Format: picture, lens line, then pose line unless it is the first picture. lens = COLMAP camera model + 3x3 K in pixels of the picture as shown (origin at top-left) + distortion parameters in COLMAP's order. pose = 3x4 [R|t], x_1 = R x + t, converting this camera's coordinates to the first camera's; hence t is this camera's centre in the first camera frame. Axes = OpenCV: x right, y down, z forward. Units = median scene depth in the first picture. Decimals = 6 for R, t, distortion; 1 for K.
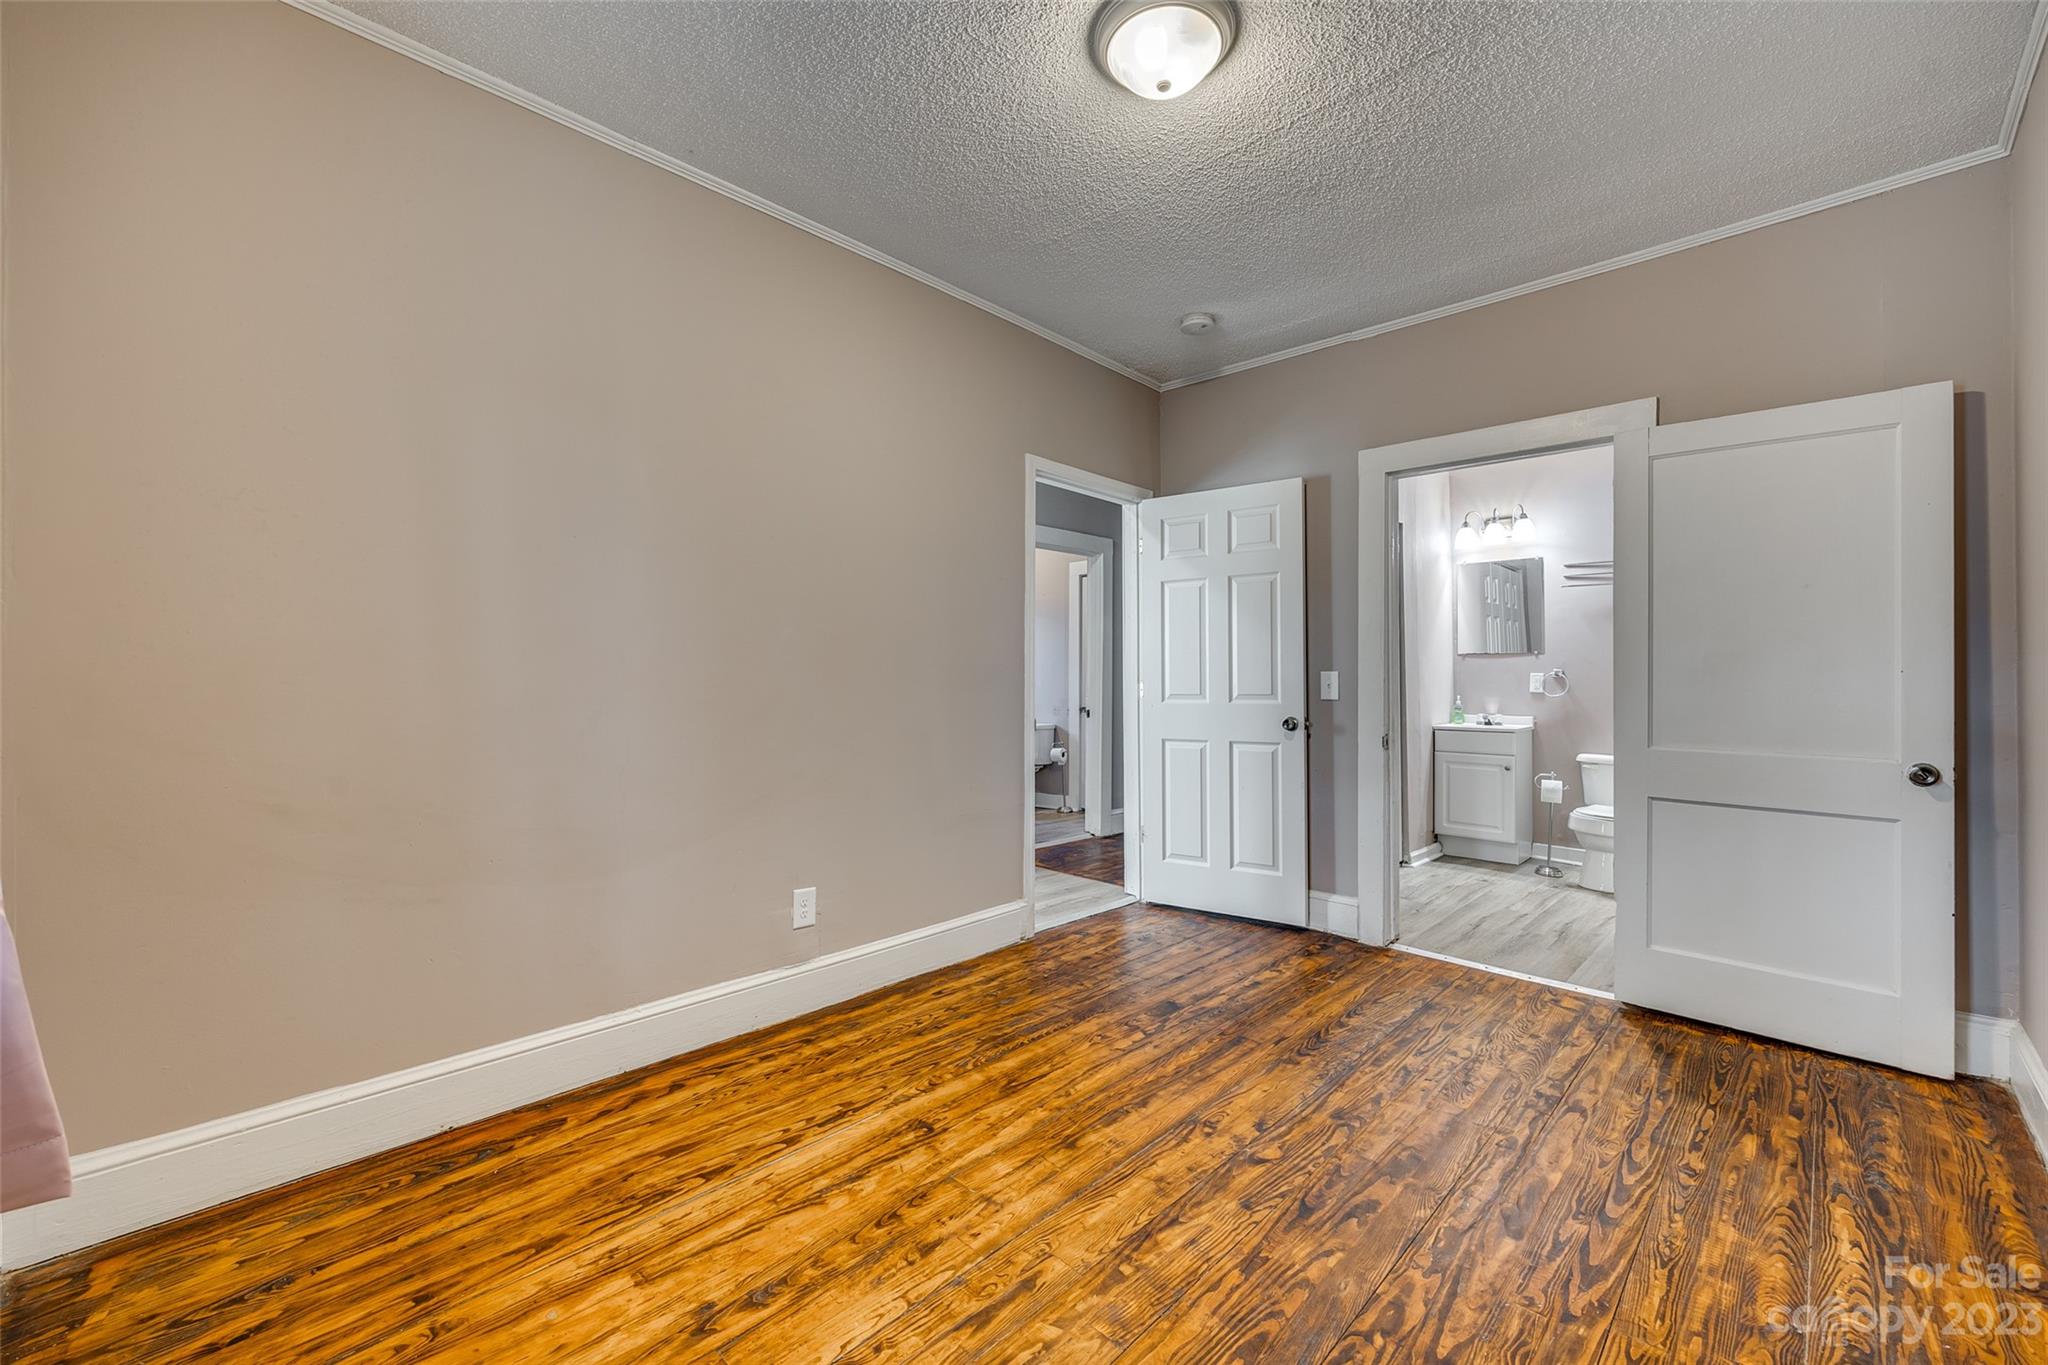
lens RADIAL K [[820.5, 0, 1024.0], [0, 820.5, 682.5], [0, 0, 1]] dist [-0.001952, 0.000065]
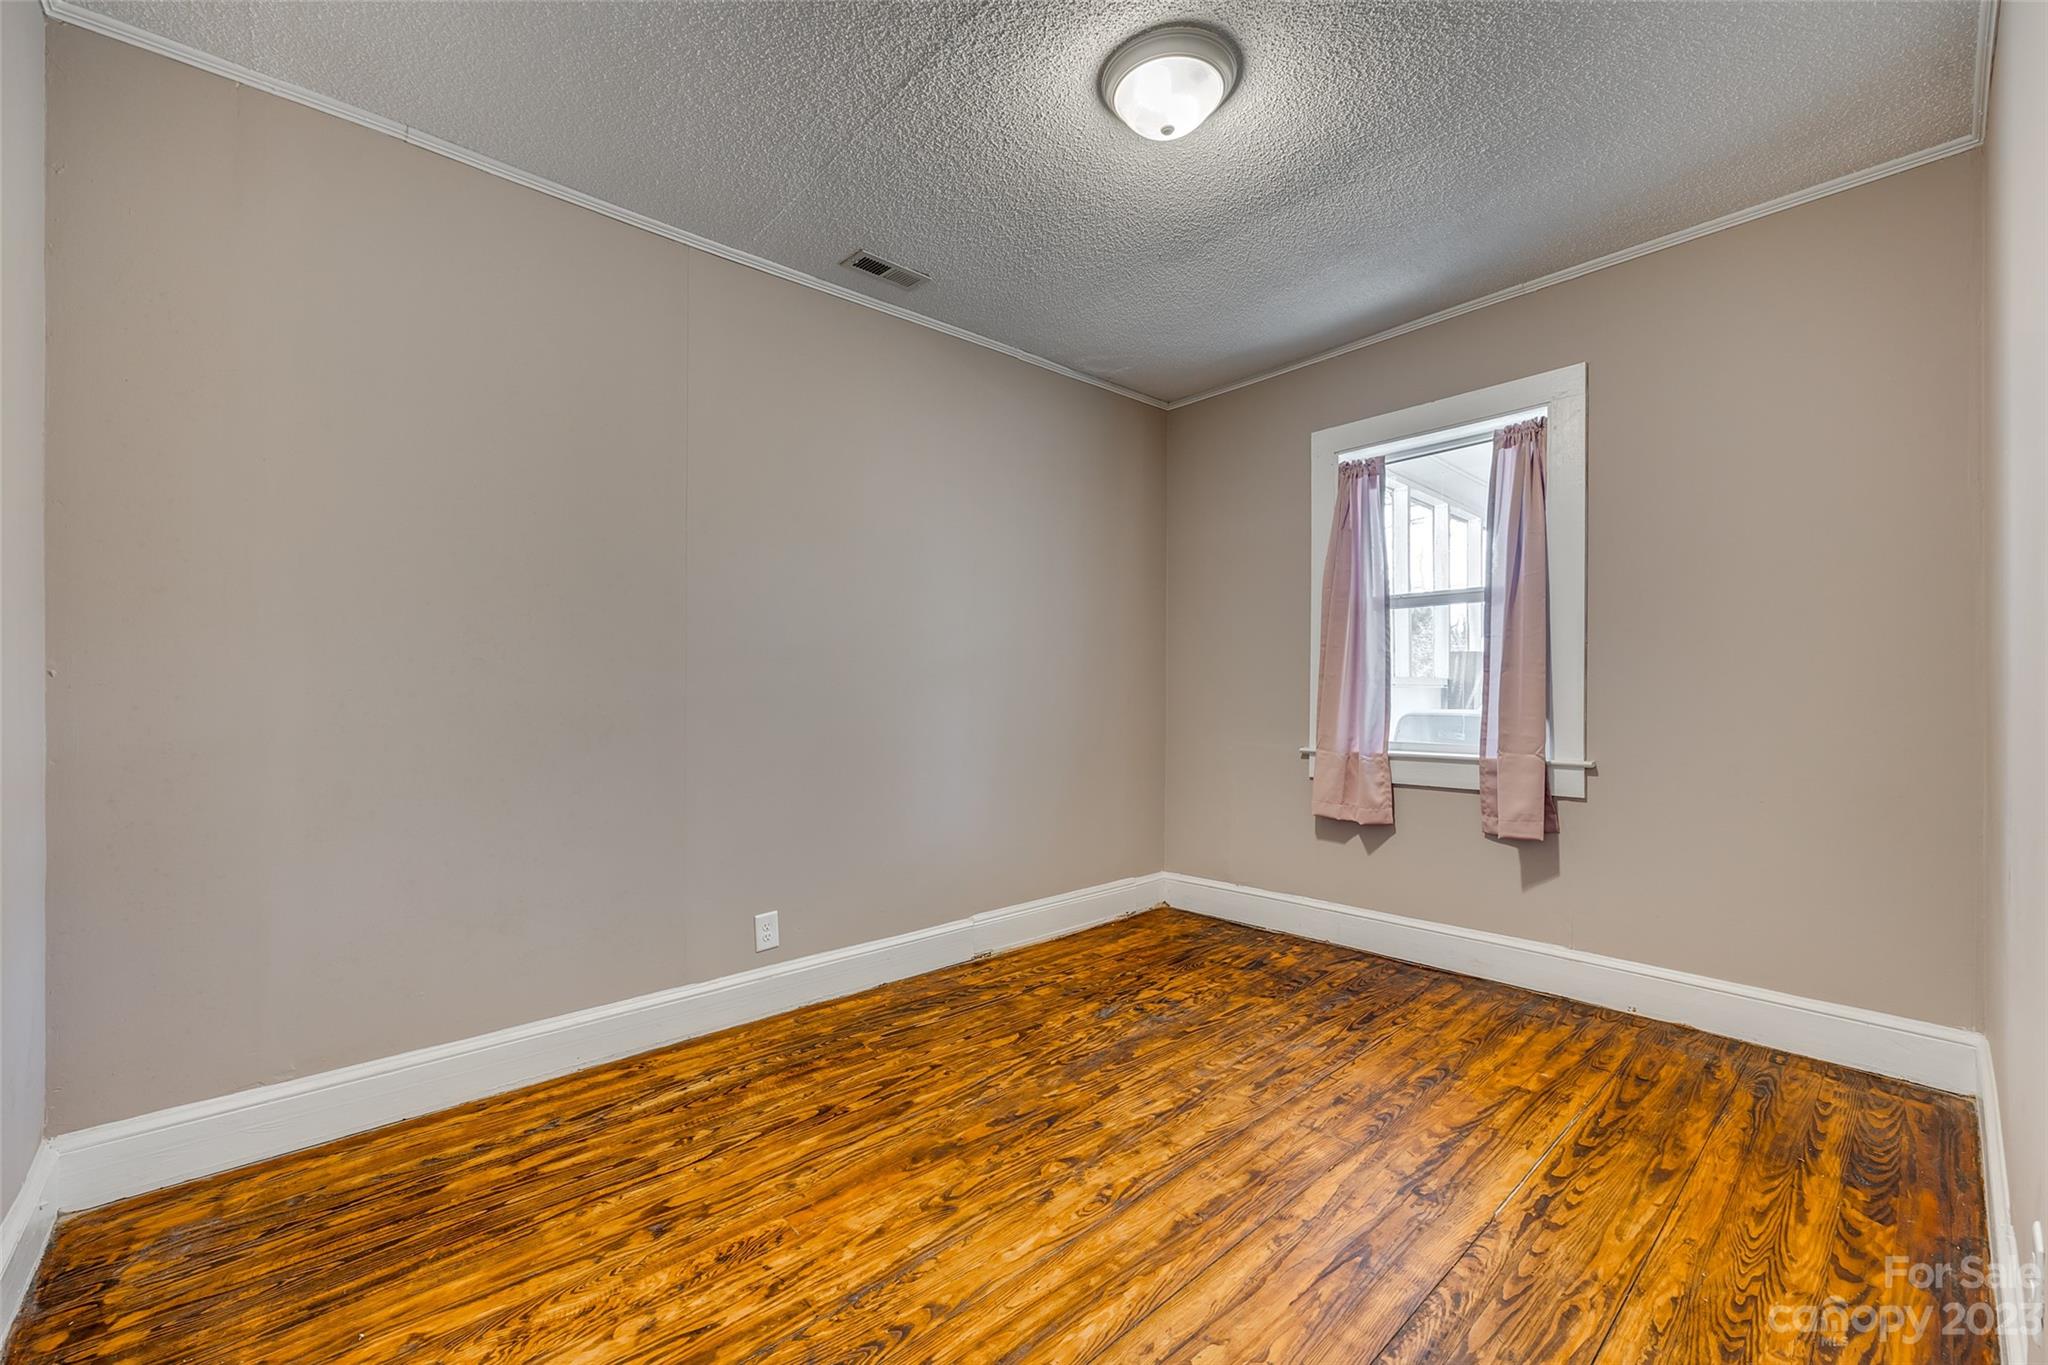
lens RADIAL K [[818.1, 0, 1029.2], [0, 818.1, 691.1], [0, 0, 1]] dist [-0.003590, 0.000177]
pose [[-0.997782, 0.004235, 0.066426, 0.245430], [0.004736, 0.999962, 0.007375, -0.016157], [-0.066393, 0.007673, -0.997764, 1.880885]]
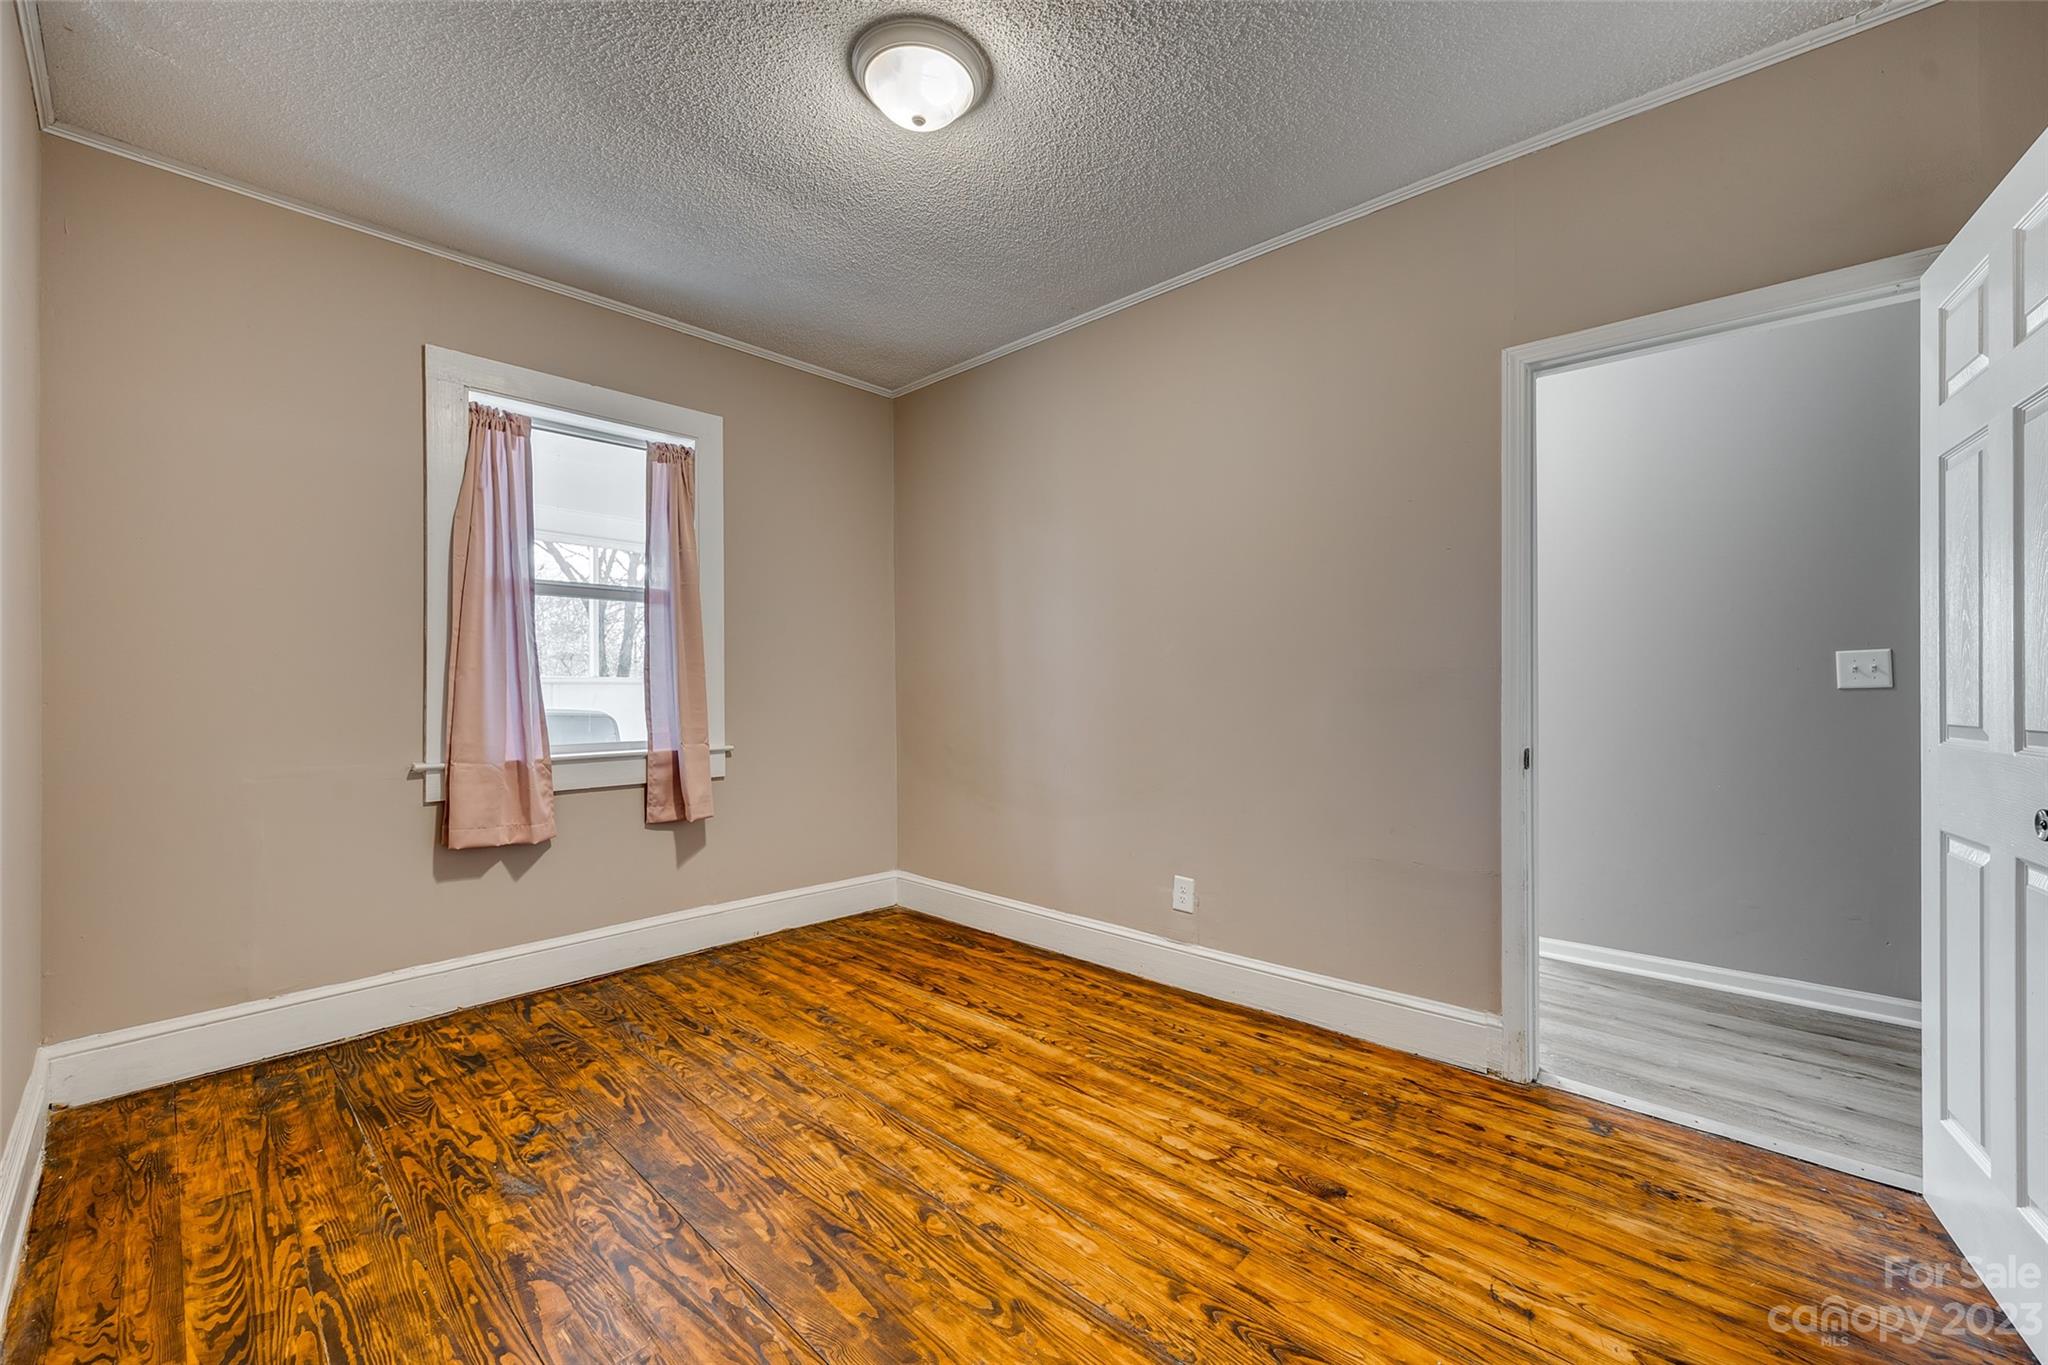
lens RADIAL K [[818.1, 0, 1029.2], [0, 818.1, 691.1], [0, 0, 1]] dist [-0.003590, 0.000177]
pose [[0.023981, 0.001678, -0.999711, 1.108862], [-0.004857, 0.999987, 0.001562, -0.001029], [0.999701, 0.004818, 0.023989, 1.012208]]
